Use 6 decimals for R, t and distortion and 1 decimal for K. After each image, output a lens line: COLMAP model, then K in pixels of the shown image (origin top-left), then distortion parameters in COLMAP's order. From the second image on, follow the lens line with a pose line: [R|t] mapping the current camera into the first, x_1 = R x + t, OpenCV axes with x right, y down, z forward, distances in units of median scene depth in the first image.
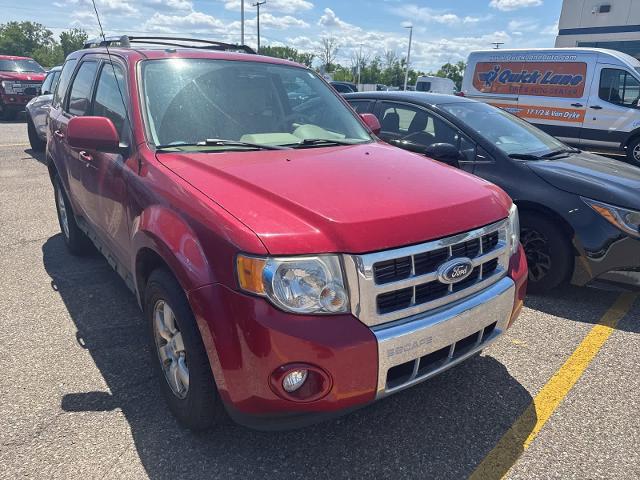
lens RADIAL K [[458.3, 0, 320.1], [0, 458.3, 242.6], [0, 0, 1]] dist [0.003457, -0.004819]
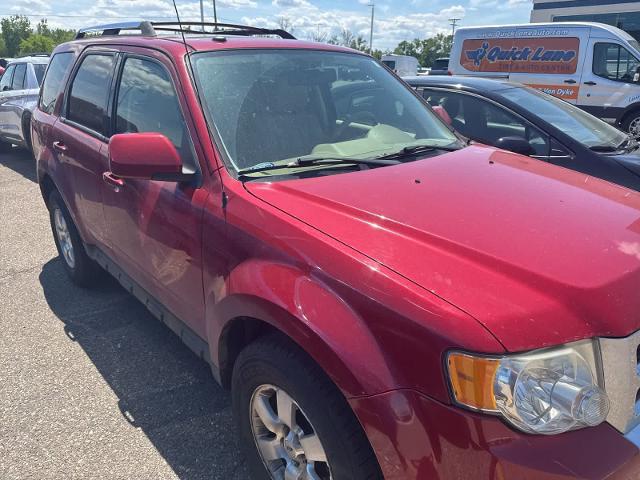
lens RADIAL K [[458.0, 0, 316.1], [0, 458.0, 237.6], [0, 0, 1]] dist [-0.000676, -0.003165]
pose [[0.996192, -0.056590, 0.066331, -0.204773], [0.054727, 0.998064, 0.029565, -0.084547], [-0.067876, -0.025822, 0.997360, 0.178473]]
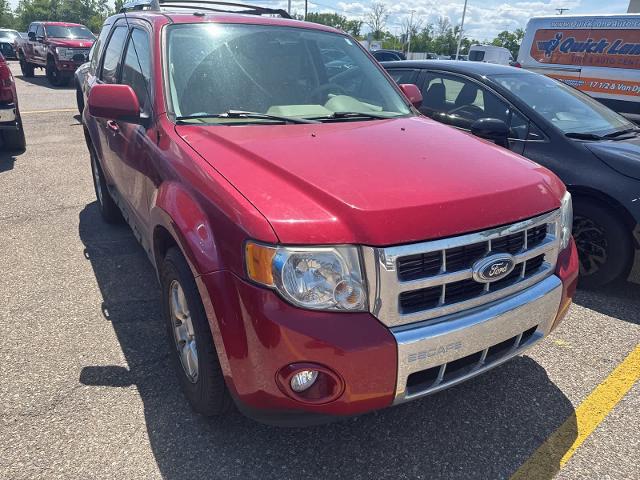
lens RADIAL K [[457.9, 0, 313.8], [0, 457.9, 241.6], [0, 0, 1]] dist [-0.002412, 0.001279]
pose [[0.994072, 0.046867, -0.098102, 0.020702], [-0.041009, 0.997301, 0.060901, -0.016859], [0.100692, -0.056517, 0.993311, 0.053945]]
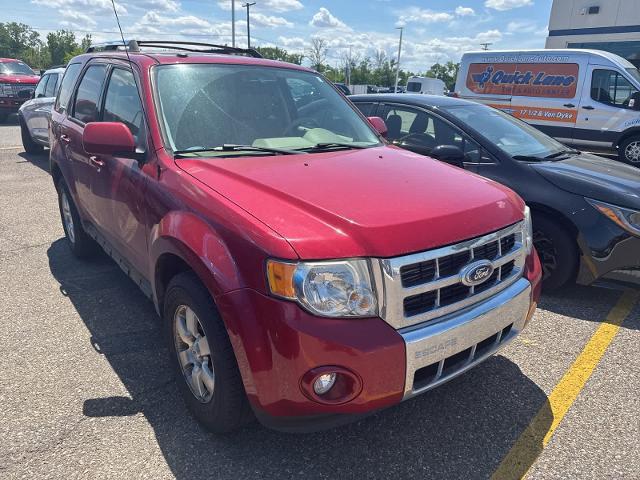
lens RADIAL K [[457.9, 0, 319.4], [0, 457.9, 243.3], [0, 0, 1]] dist [0.003484, -0.005774]
pose [[0.999792, -0.009912, 0.017836, -0.042081], [0.009906, 0.999951, 0.000458, -0.004935], [-0.017840, -0.000281, 0.999841, -0.006595]]
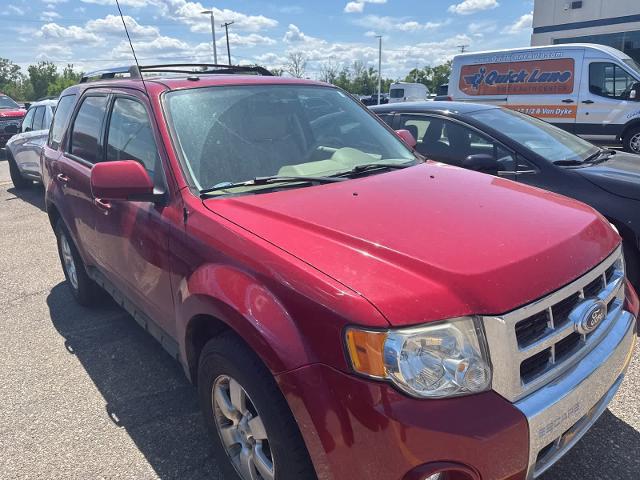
lens RADIAL K [[457.6, 0, 312.6], [0, 457.6, 237.2], [0, 0, 1]] dist [0.006279, -0.009072]
pose [[0.996430, -0.080960, 0.023921, -0.123883], [0.081773, 0.996029, -0.035201, -0.054105], [-0.020976, 0.037032, 0.999094, 0.102571]]
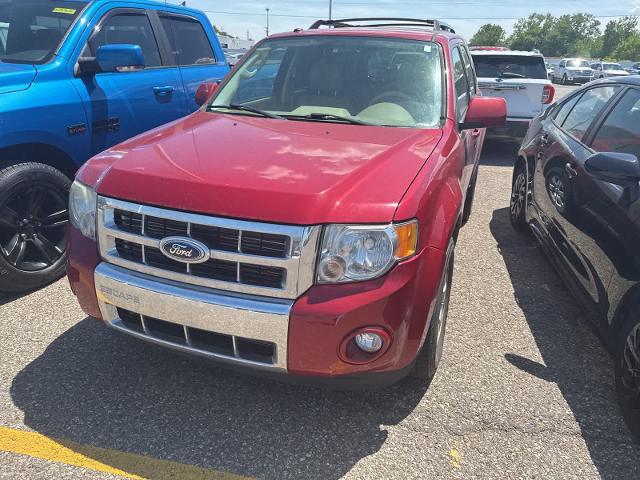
lens RADIAL K [[452.6, 0, 321.1], [0, 452.6, 241.7], [0, 0, 1]] dist [0.004453, -0.004036]
pose [[0.534852, 0.299691, -0.790011, 0.674018], [-0.284092, 0.944335, 0.165899, -0.107438], [0.795754, 0.135704, 0.590220, 0.392592]]
